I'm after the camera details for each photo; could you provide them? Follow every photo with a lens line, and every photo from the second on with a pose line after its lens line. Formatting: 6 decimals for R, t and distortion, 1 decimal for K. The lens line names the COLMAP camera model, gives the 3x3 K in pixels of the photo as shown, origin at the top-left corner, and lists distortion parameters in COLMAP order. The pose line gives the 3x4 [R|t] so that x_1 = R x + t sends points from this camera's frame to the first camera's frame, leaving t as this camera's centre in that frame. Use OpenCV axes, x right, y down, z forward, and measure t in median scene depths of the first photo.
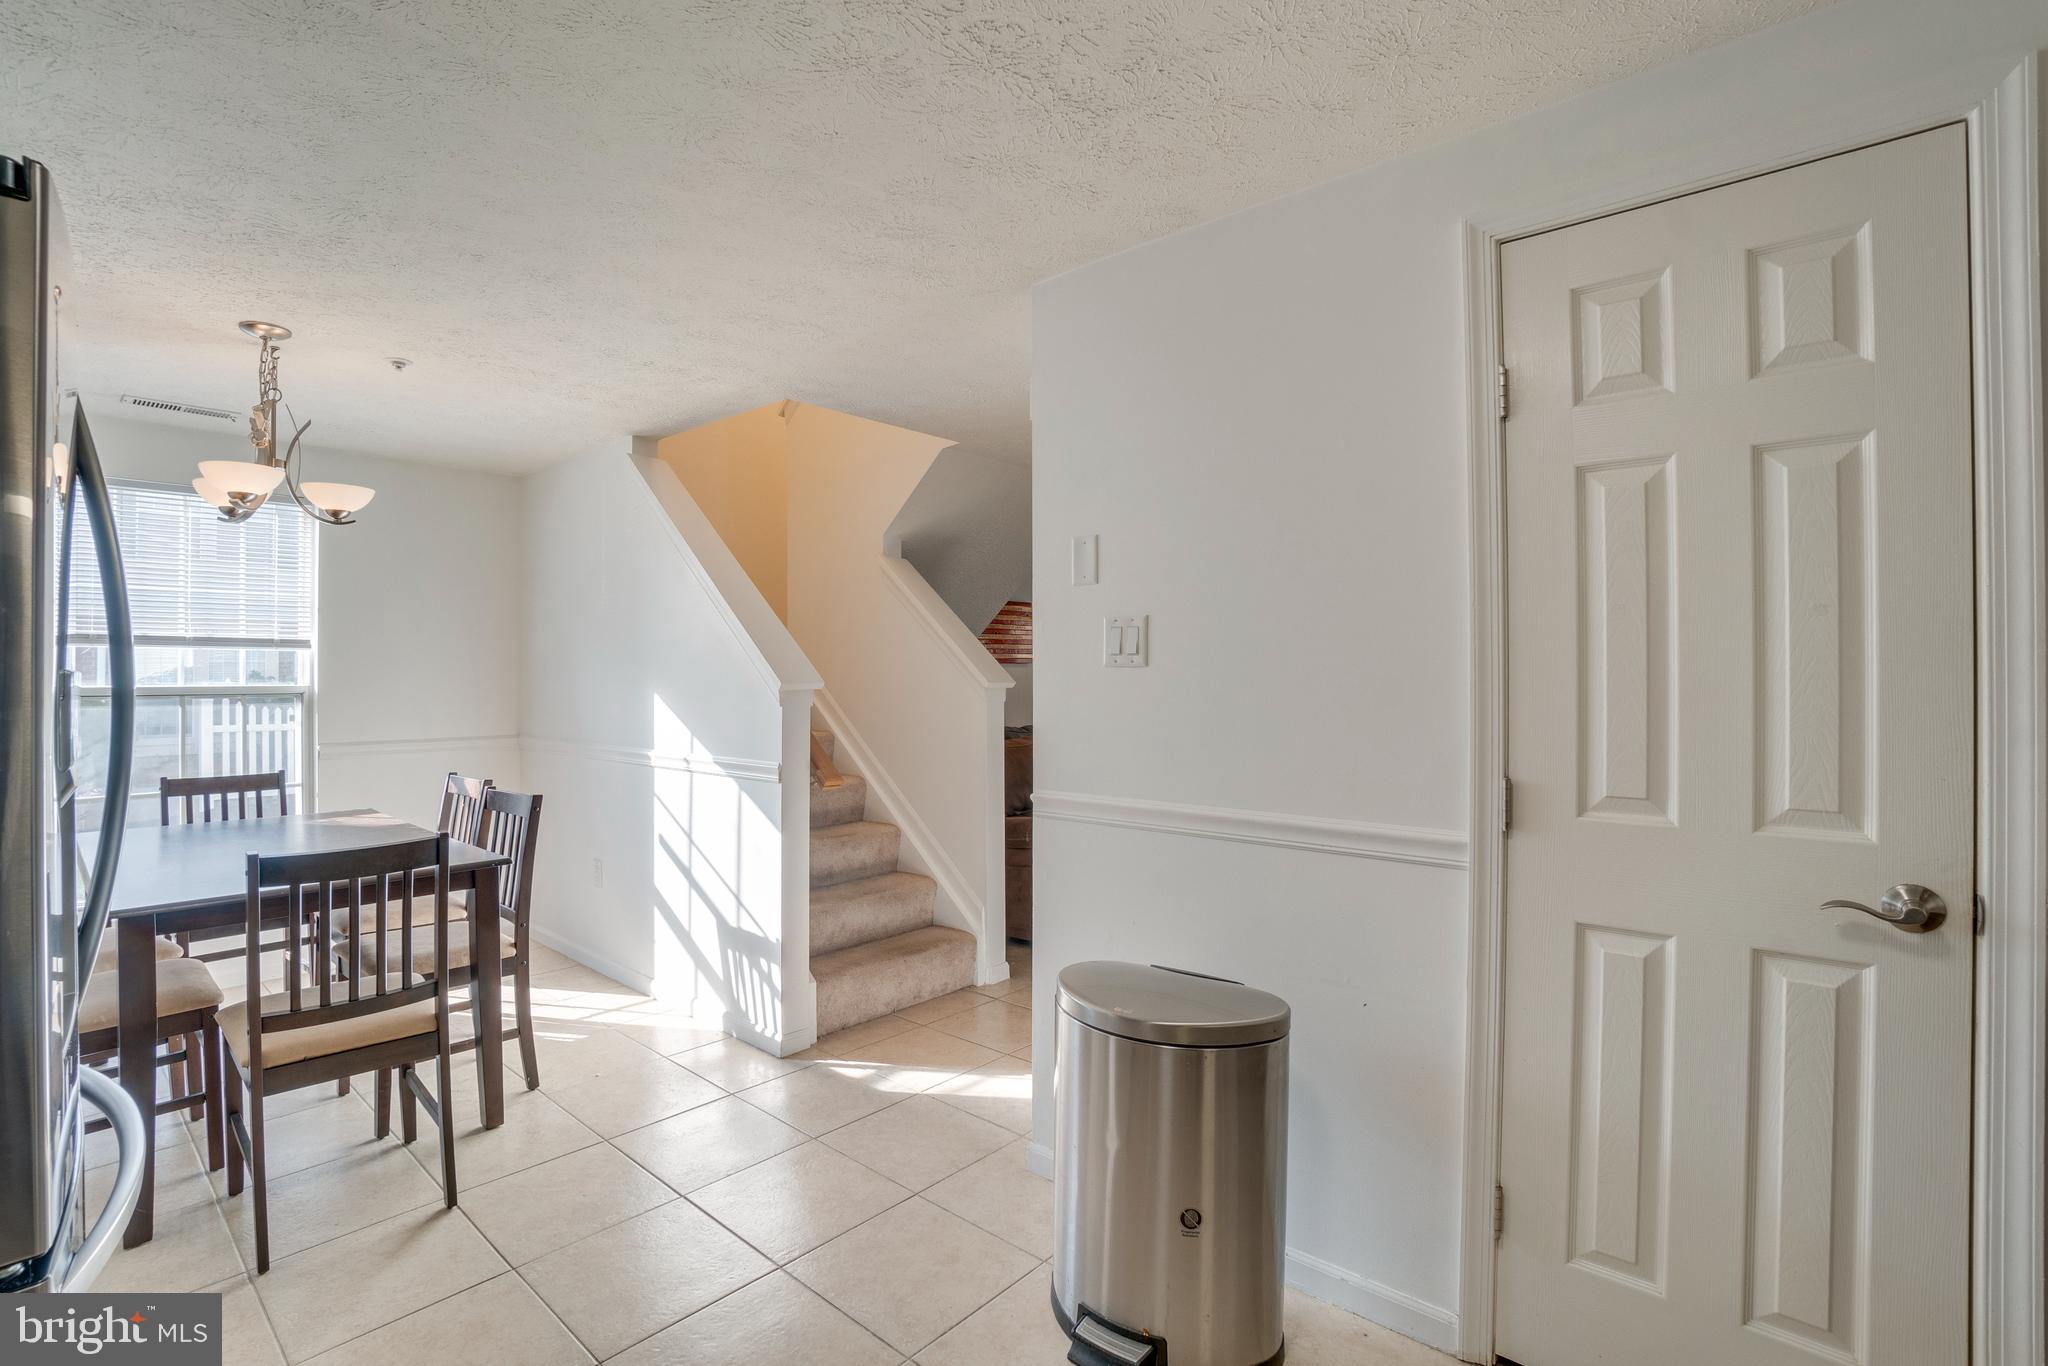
lens RADIAL K [[929.8, 0, 1021.1], [0, 929.8, 671.9], [0, 0, 1]] dist [-0.074486, 0.022720]
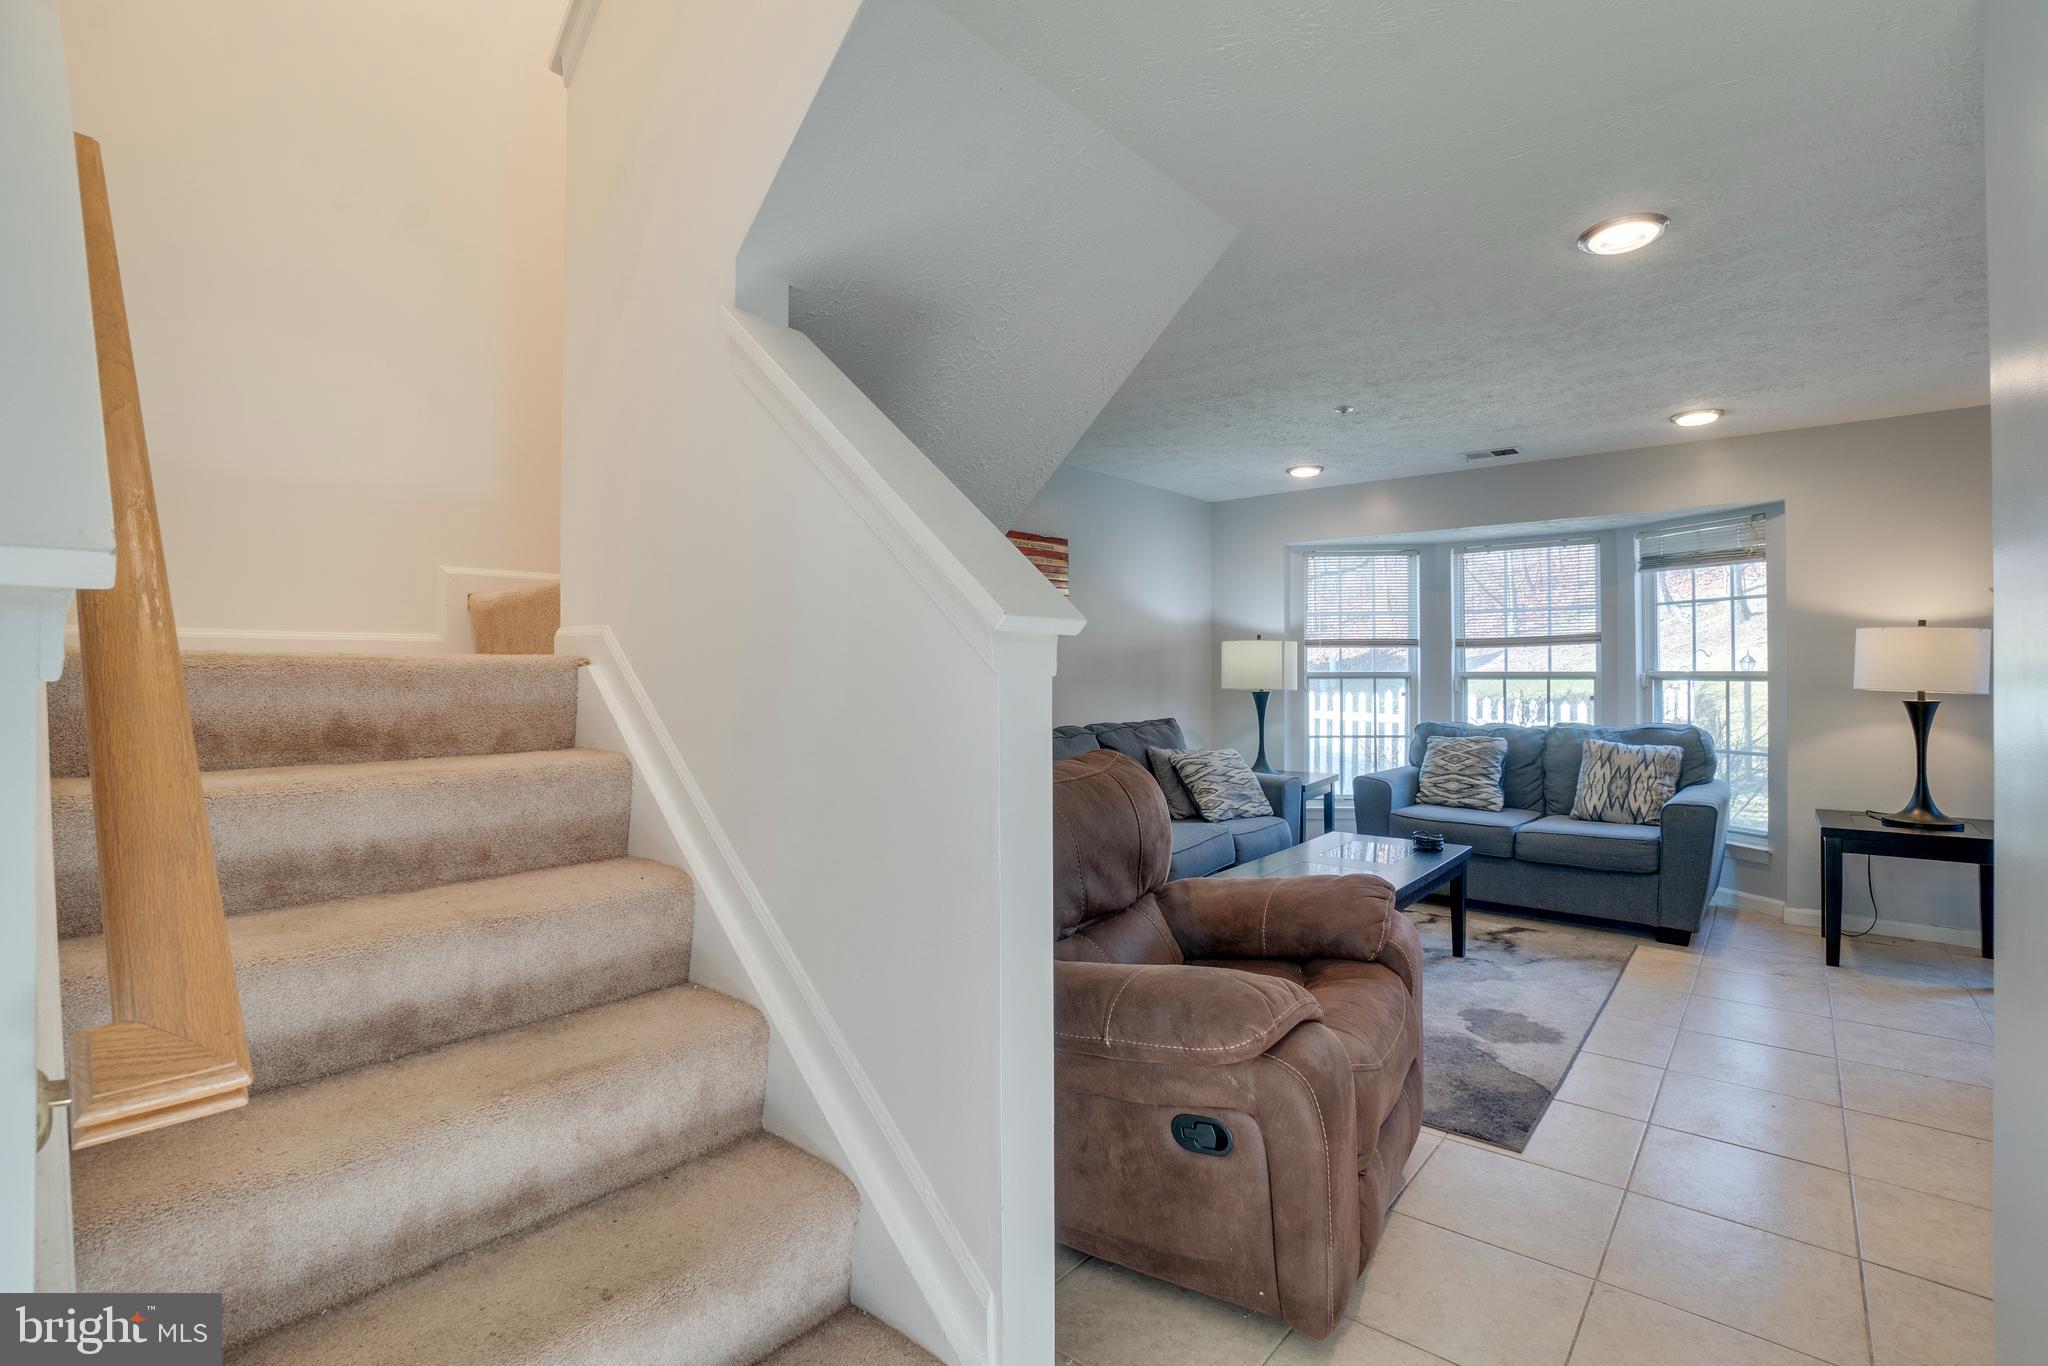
lens RADIAL K [[929.8, 0, 1021.1], [0, 929.8, 671.9], [0, 0, 1]] dist [-0.074486, 0.022720]
pose [[0.999945, -0.000241, -0.010532, -0.024849], [0.000260, 0.999998, 0.001820, 0.028571], [0.010532, -0.001822, 0.999943, 0.641303]]
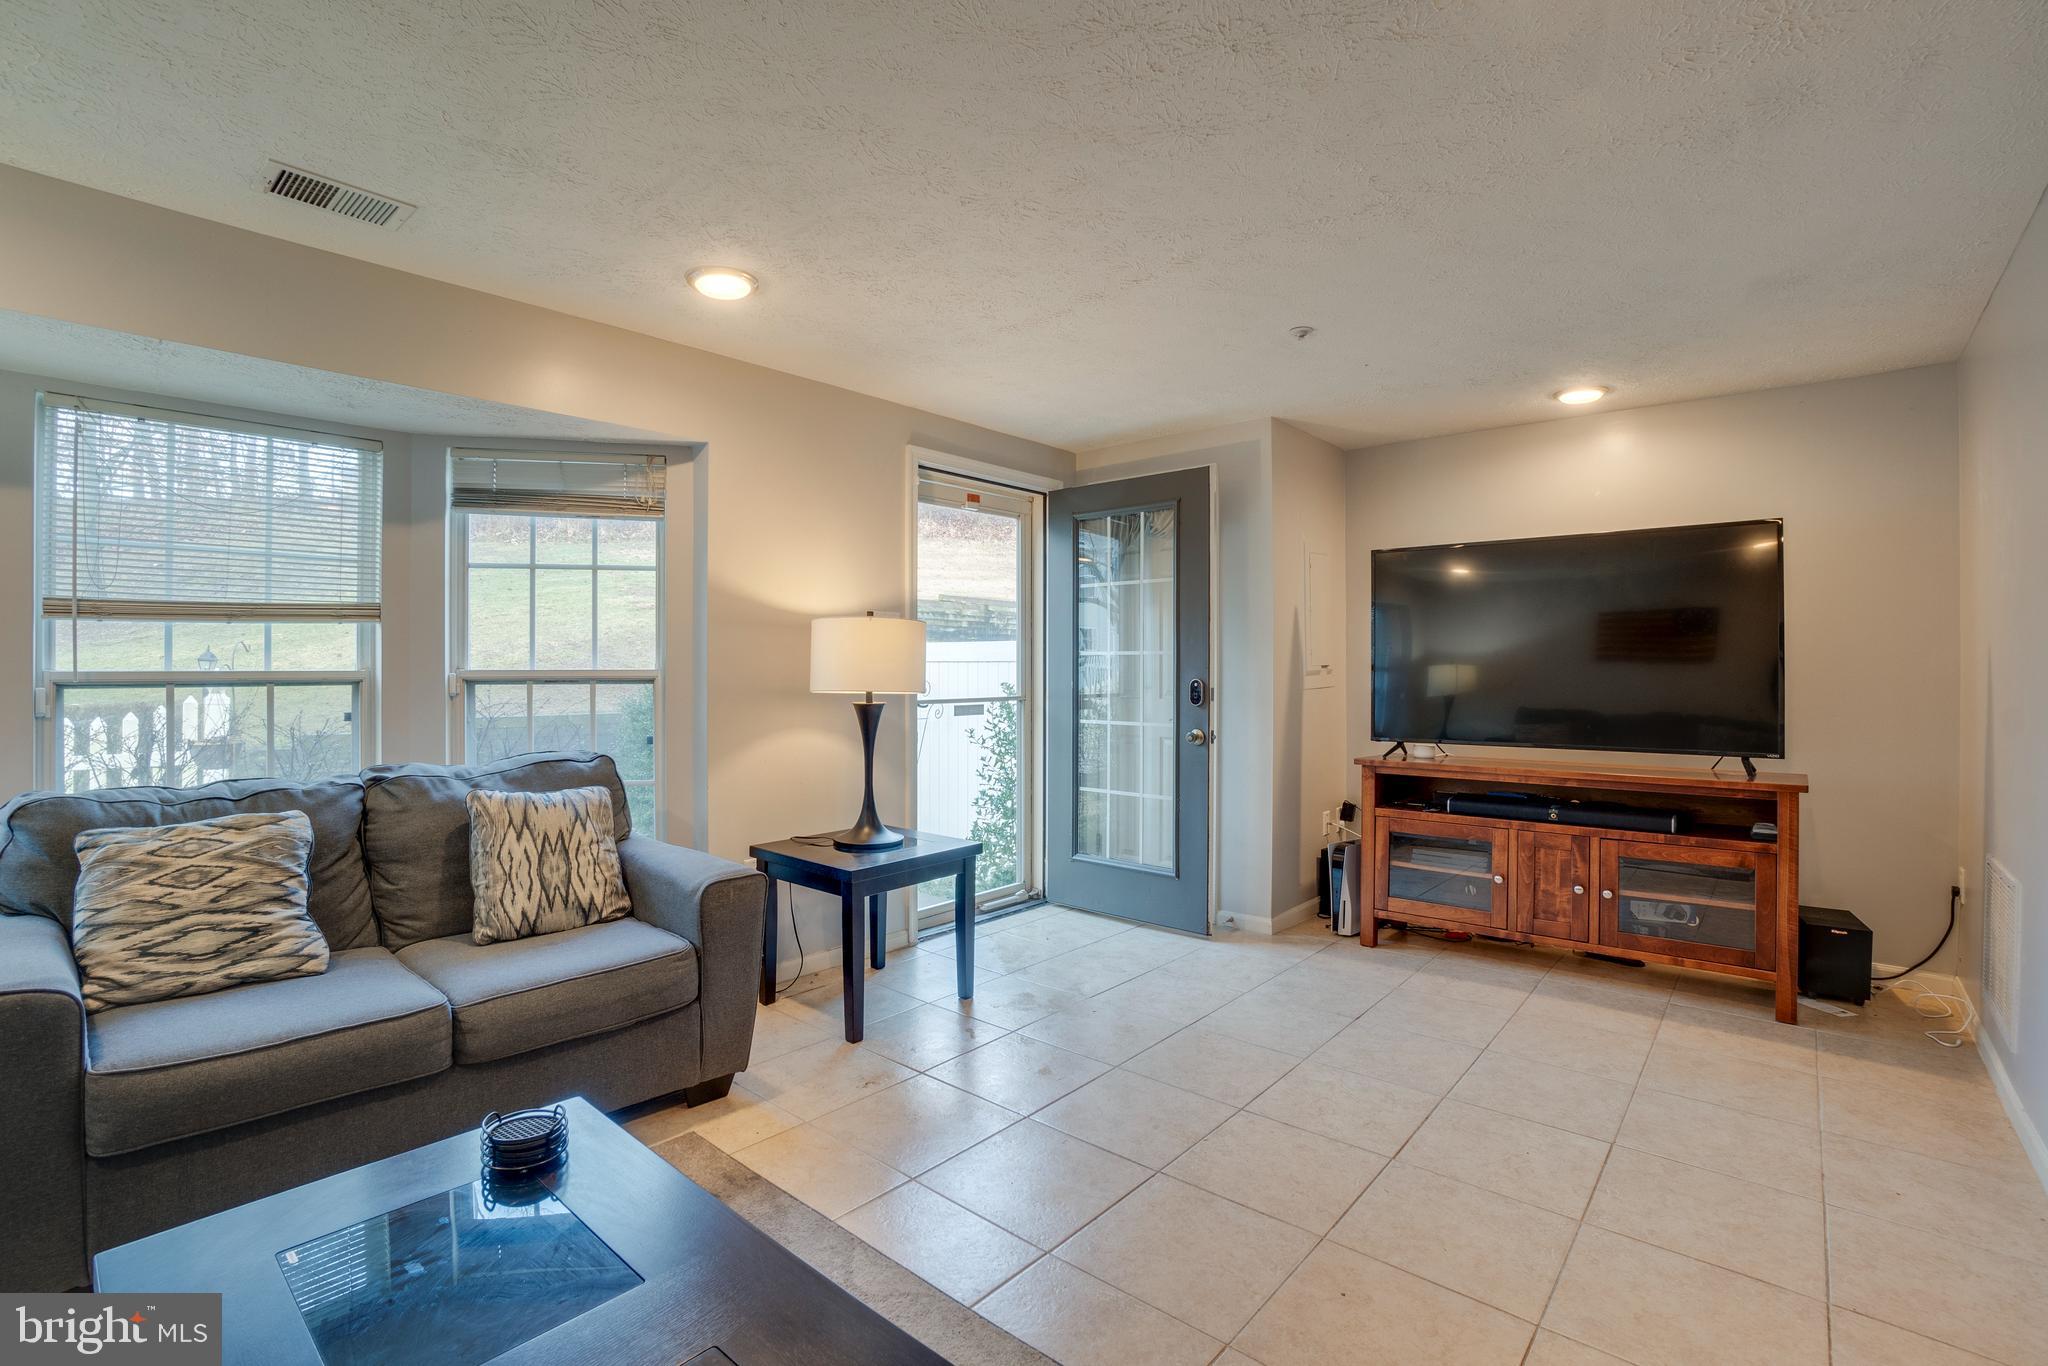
lens RADIAL K [[929.8, 0, 1021.1], [0, 929.8, 671.9], [0, 0, 1]] dist [-0.074486, 0.022720]
pose [[0.023864, -0.002030, 0.999713, 0.049826], [-0.002048, 0.999996, 0.002079, 0.029495], [-0.999713, -0.002098, 0.023860, 1.348285]]
